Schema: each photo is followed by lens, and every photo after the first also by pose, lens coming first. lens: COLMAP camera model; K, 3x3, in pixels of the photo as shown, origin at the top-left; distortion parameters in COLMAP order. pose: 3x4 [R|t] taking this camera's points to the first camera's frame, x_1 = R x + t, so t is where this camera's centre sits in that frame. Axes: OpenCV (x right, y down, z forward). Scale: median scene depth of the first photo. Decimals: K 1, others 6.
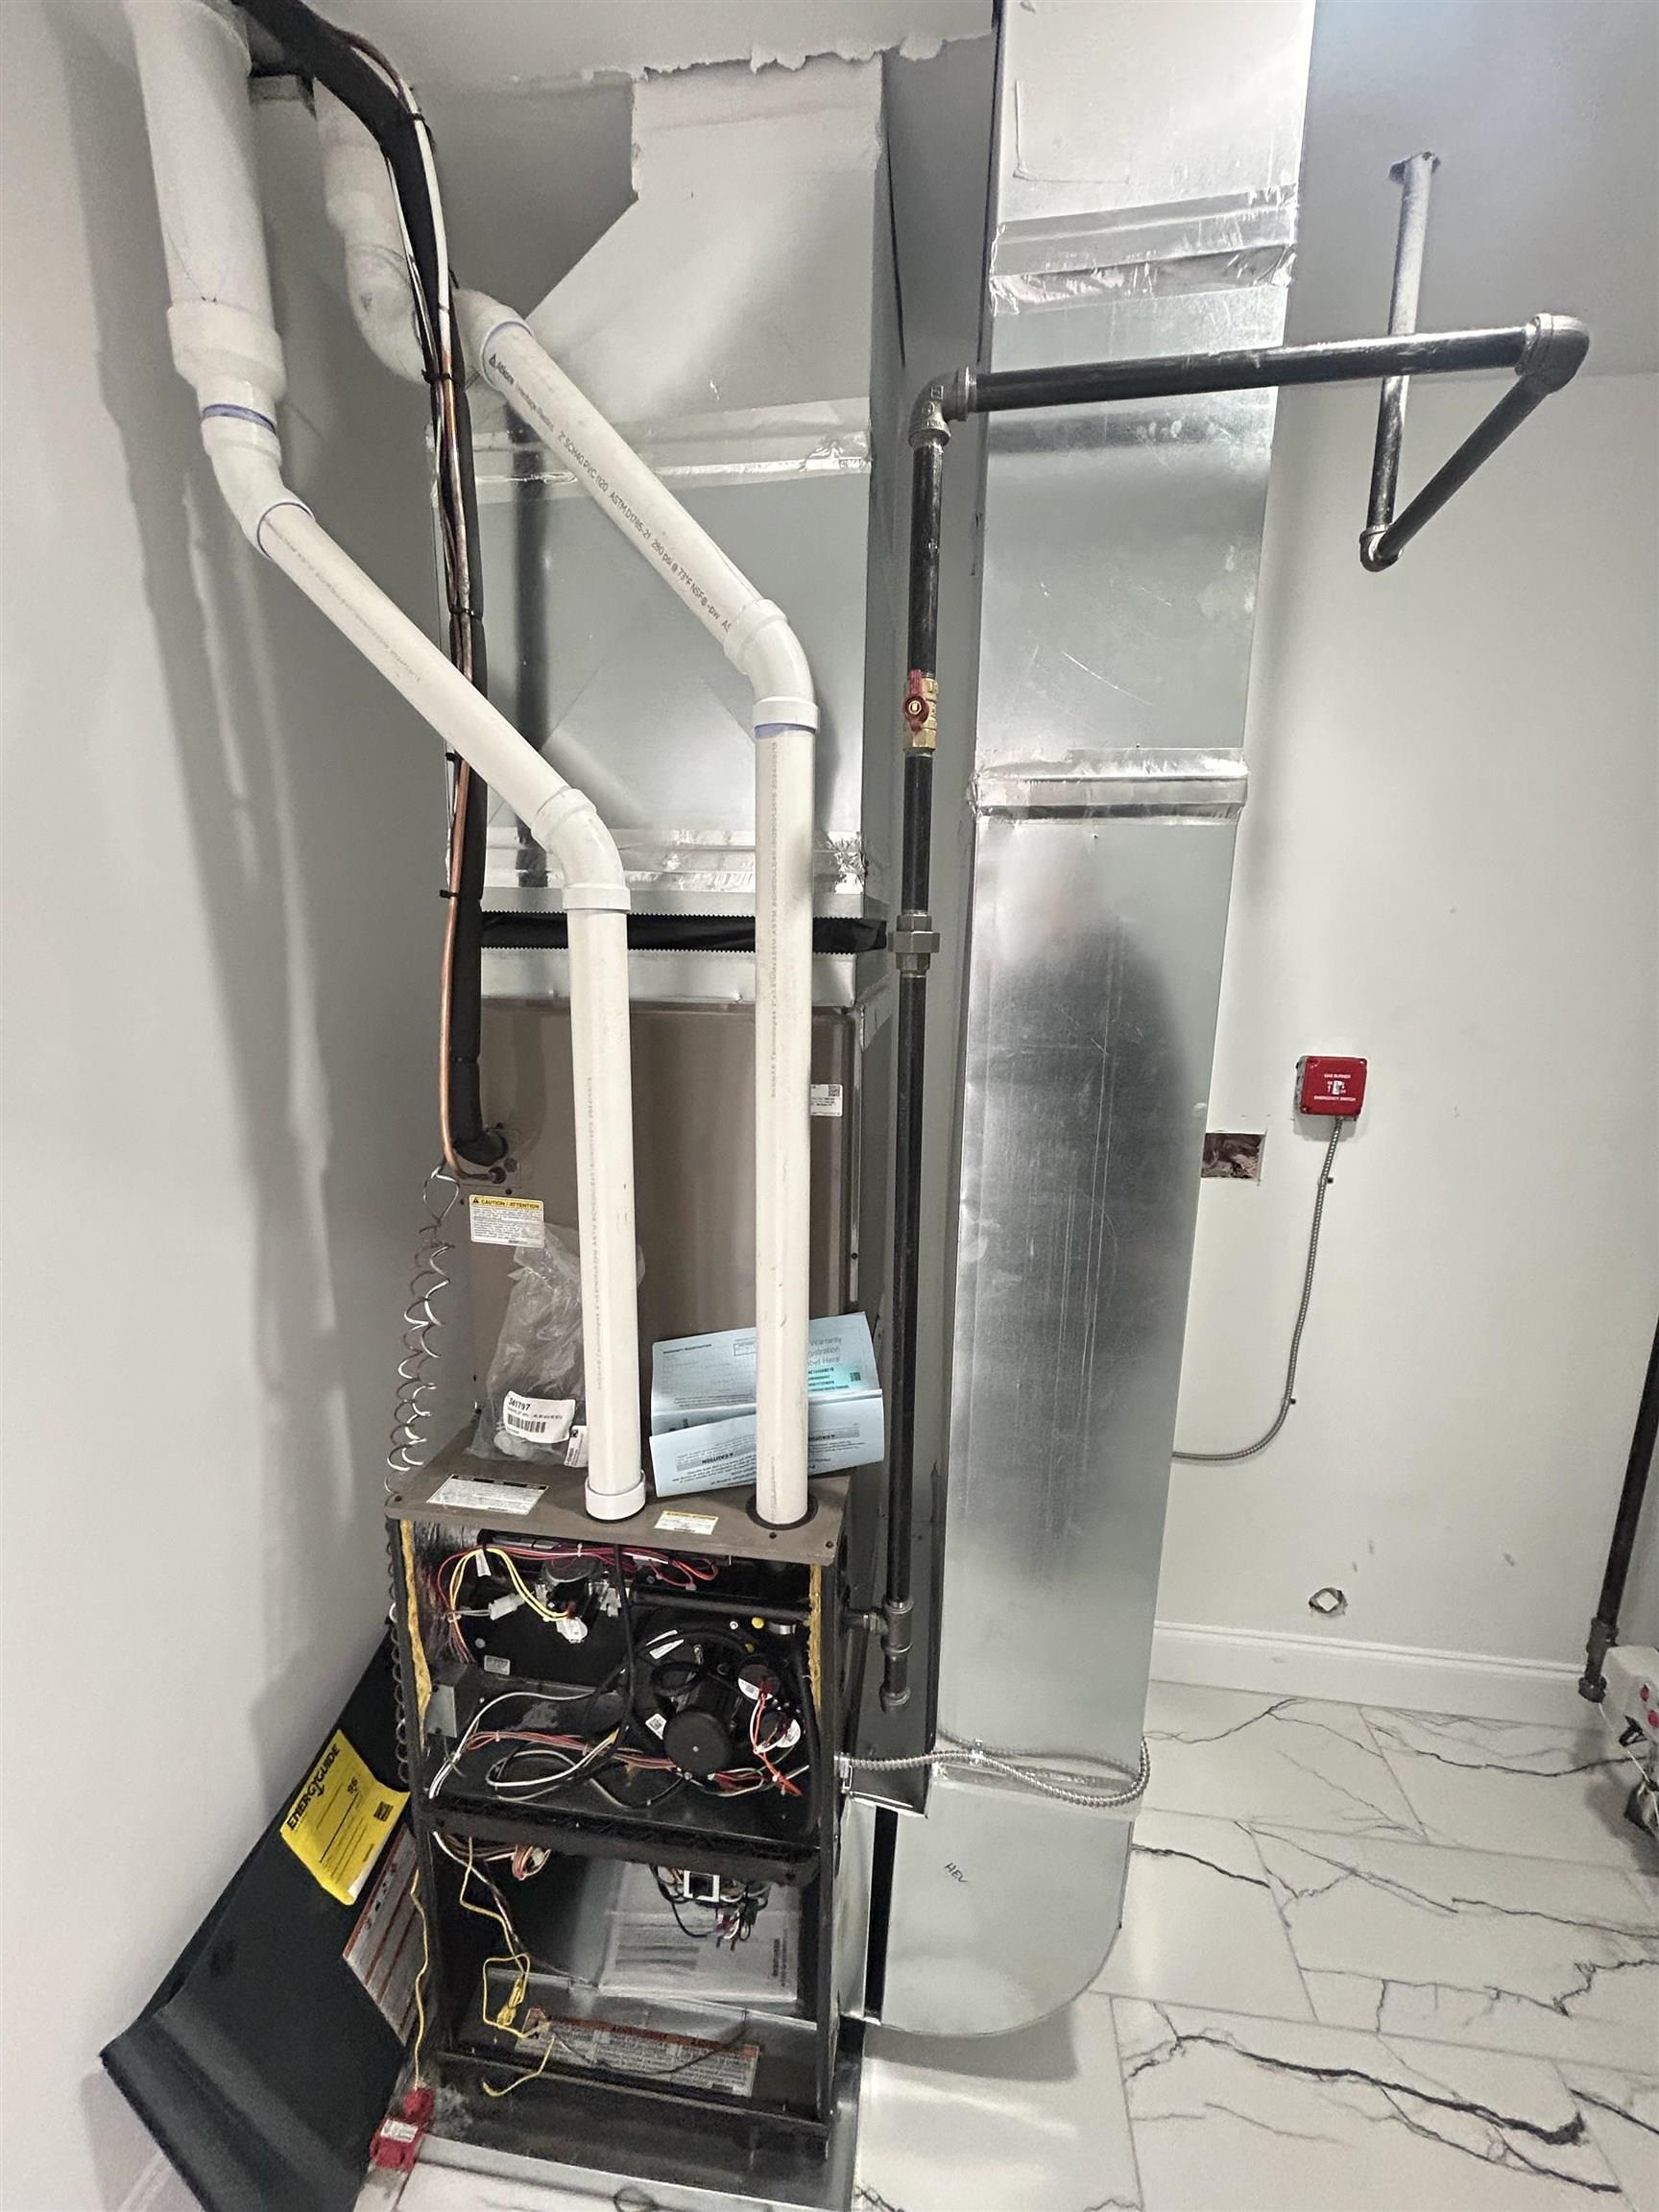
lens RADIAL K [[882.8, 0, 827.3], [0, 882.8, 1103.7], [0, 0, 1]] dist [-0.001837, 0.000391]
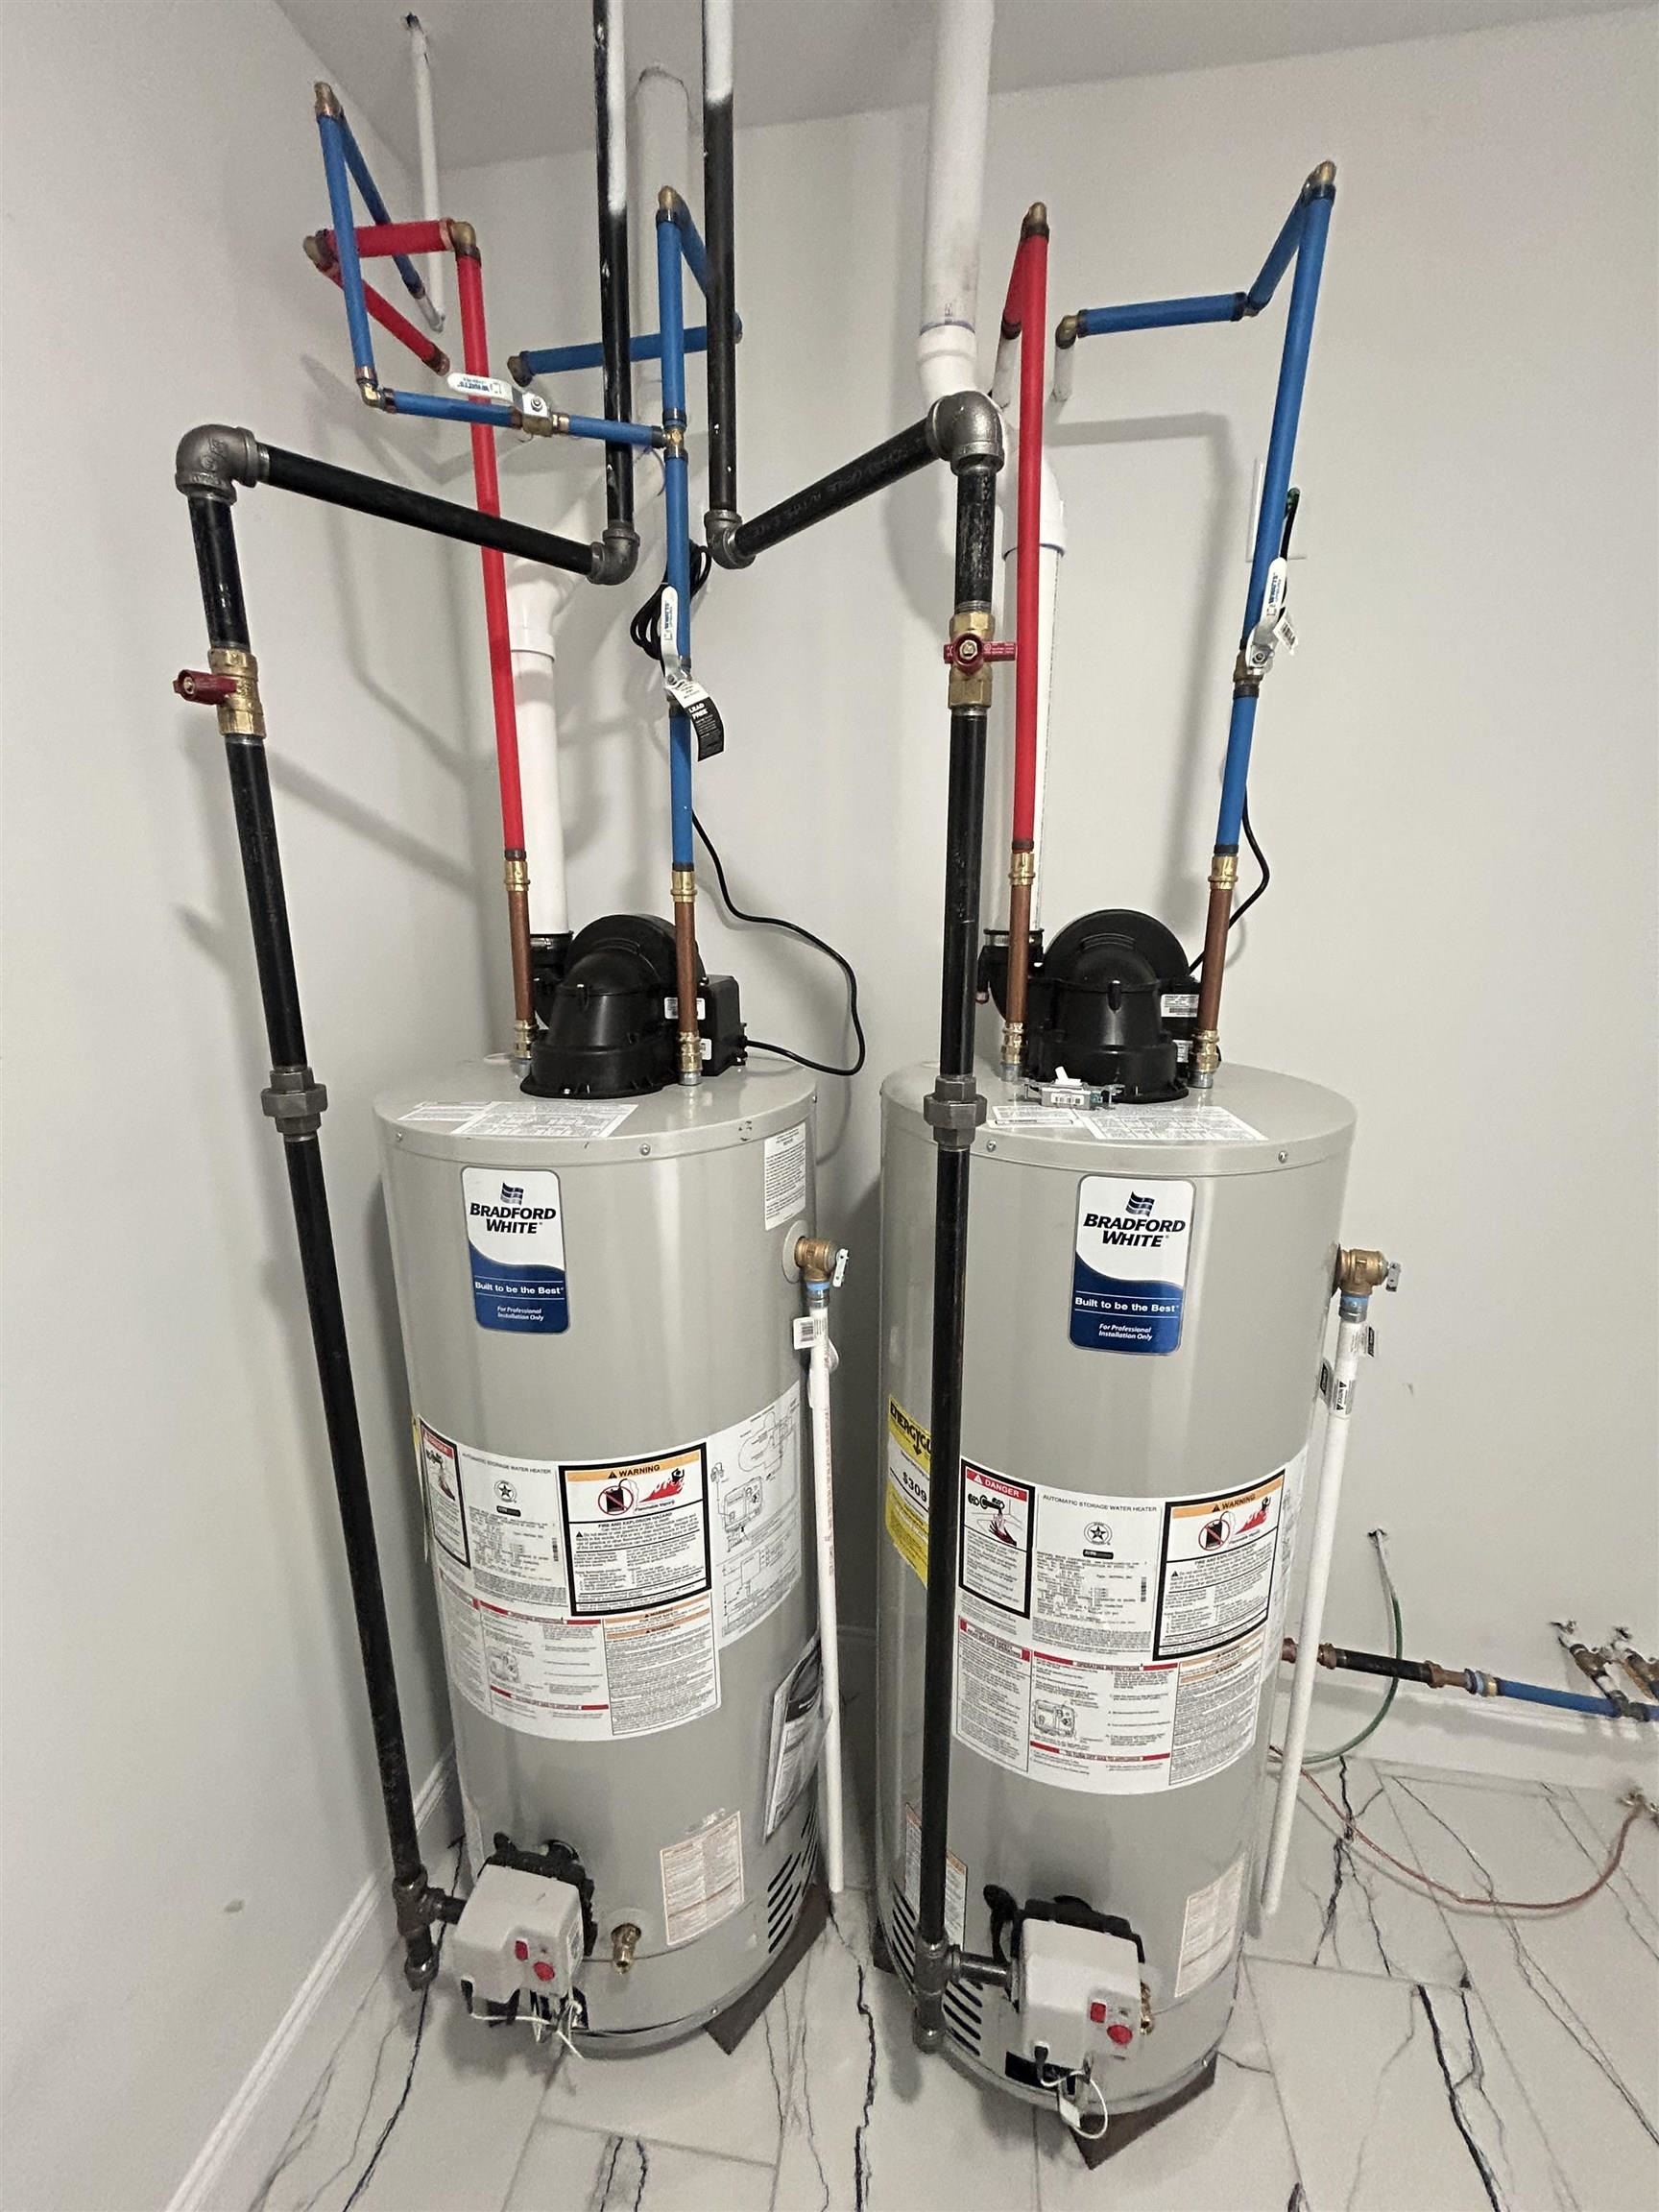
lens RADIAL K [[882.8, 0, 831.7], [0, 882.8, 1109.3], [0, 0, 1]] dist [-0.001837, 0.000391]
pose [[0.021319, -0.251123, 0.967720, 0.586279], [0.195826, 0.950240, 0.242273, -0.059929], [-0.980407, 0.184340, 0.069435, 0.792029]]
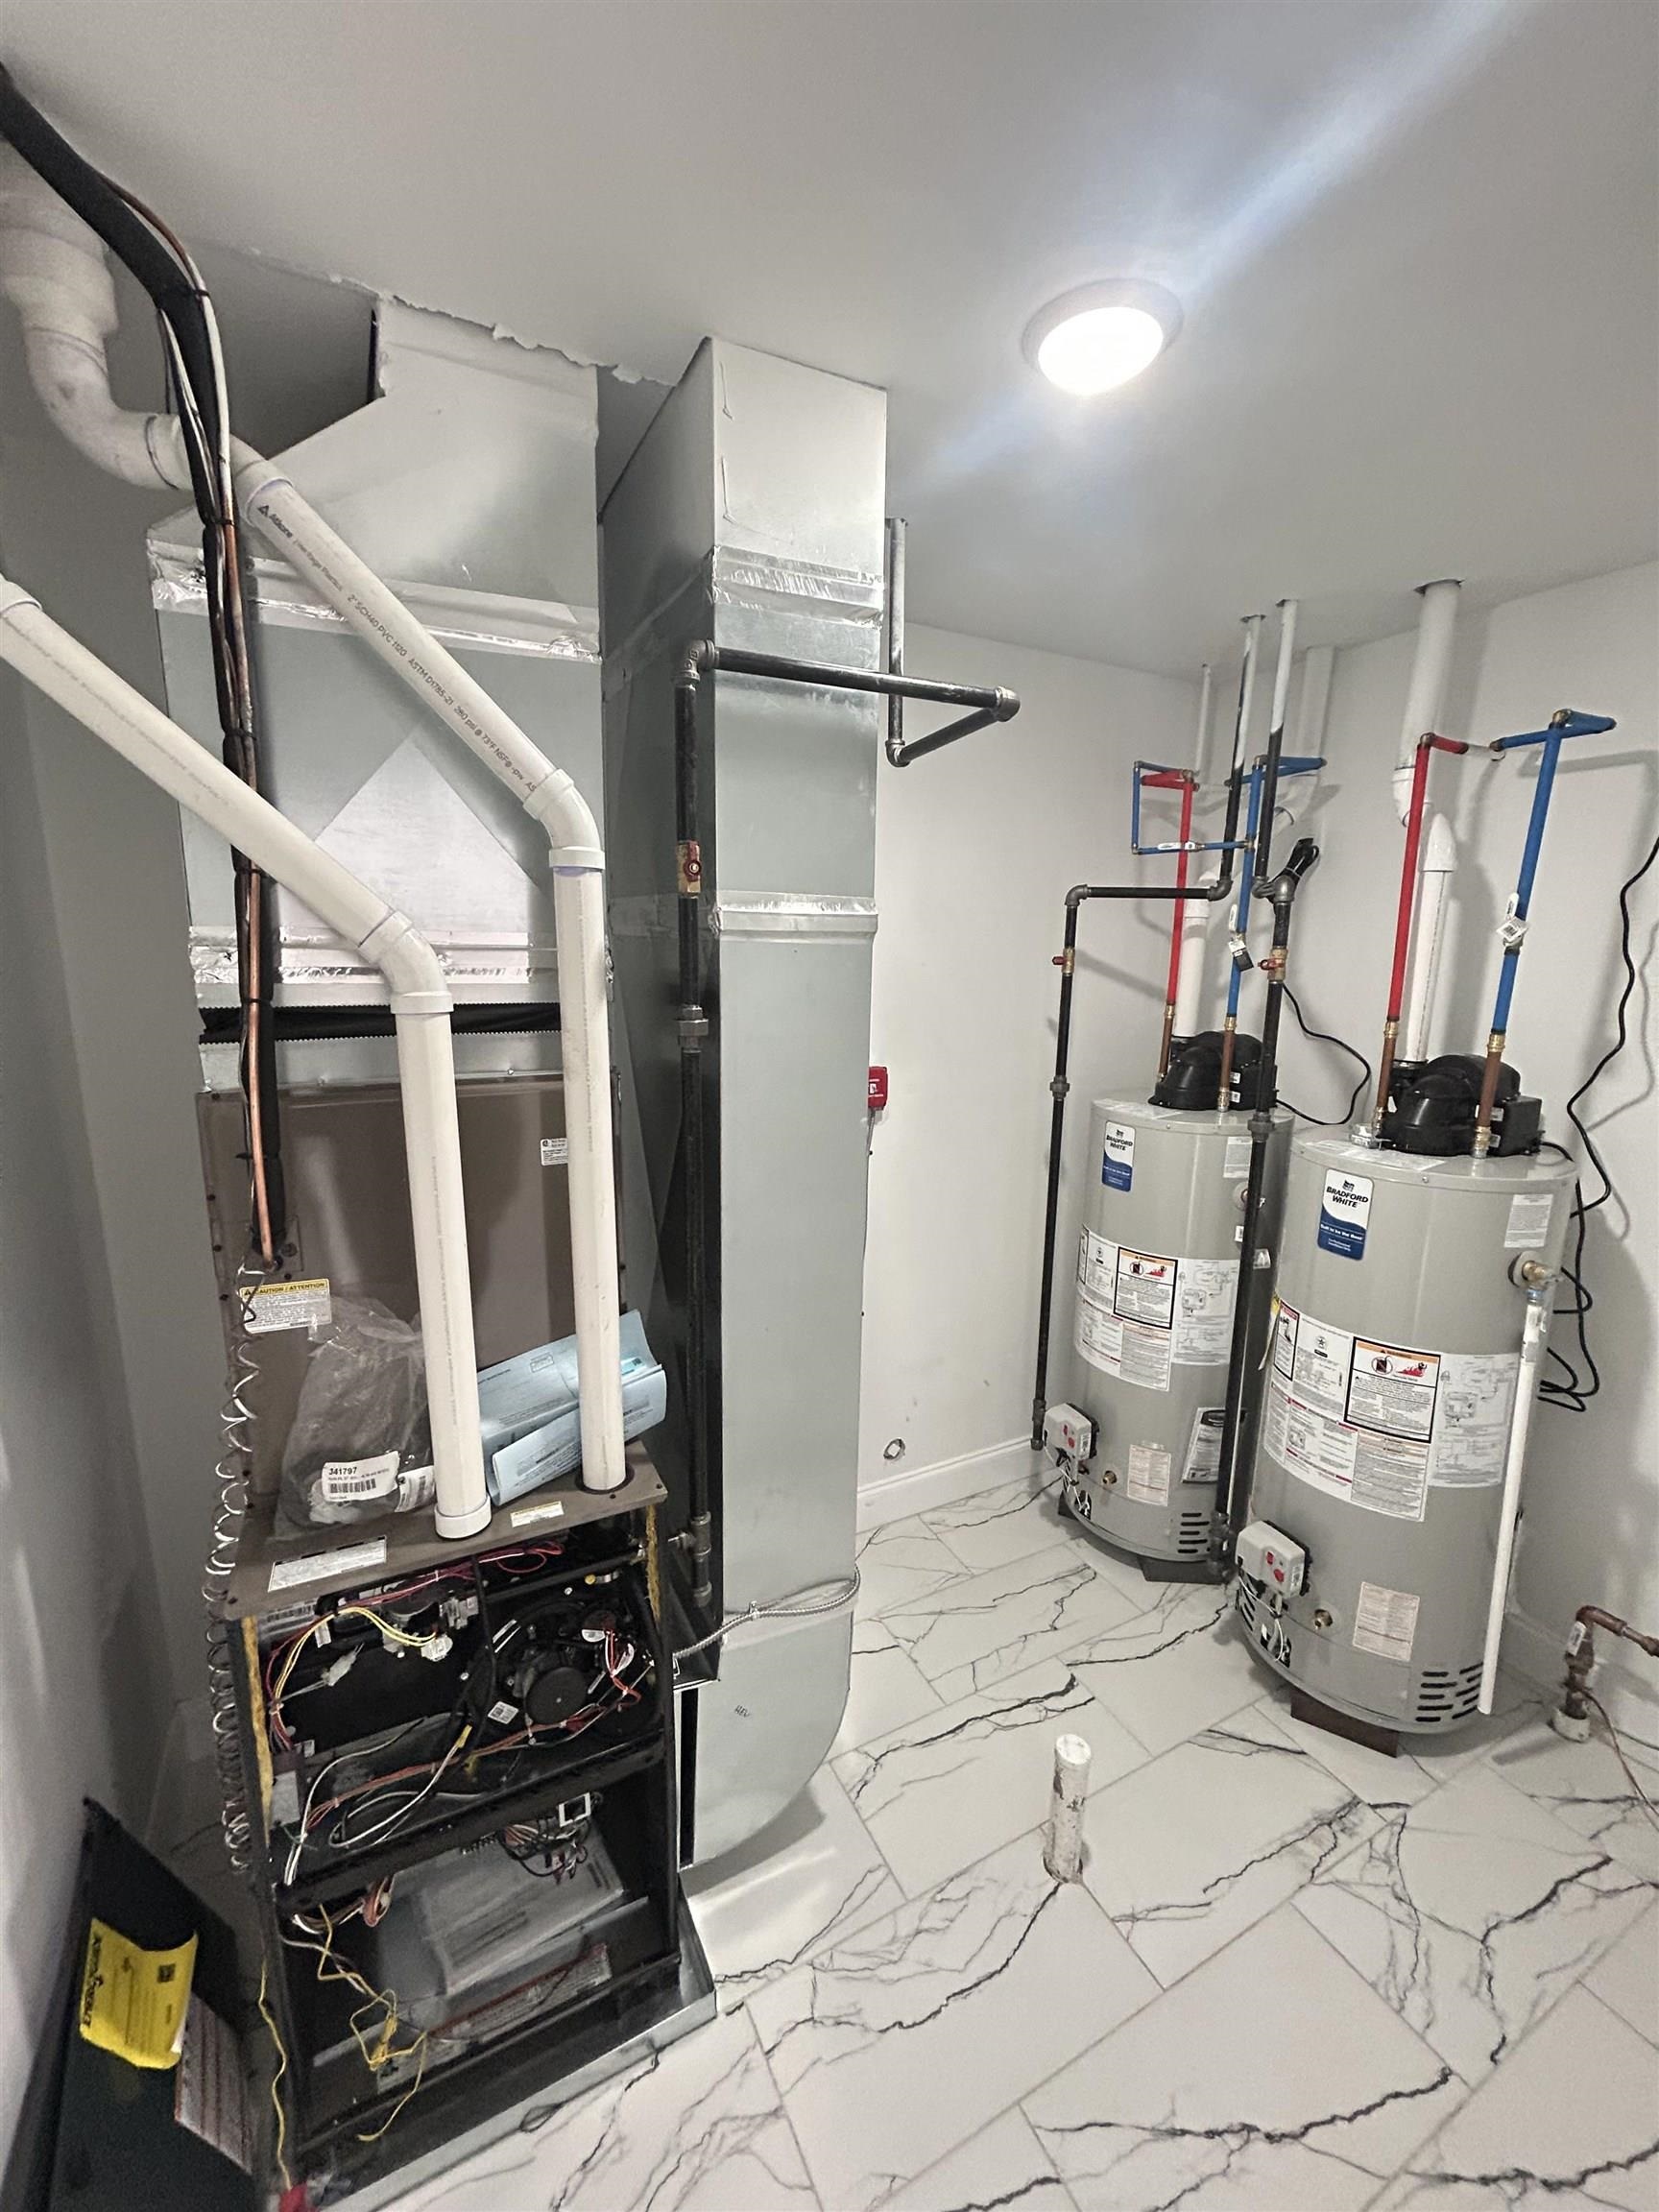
lens RADIAL K [[882.8, 0, 825.1], [0, 882.8, 1106.9], [0, 0, 1]] dist [-0.001837, 0.000391]
pose [[0.824291, -0.109476, 0.555481, -0.415053], [0.108399, 0.993493, 0.034944, -0.067928], [-0.555692, 0.031409, 0.830795, -0.214120]]
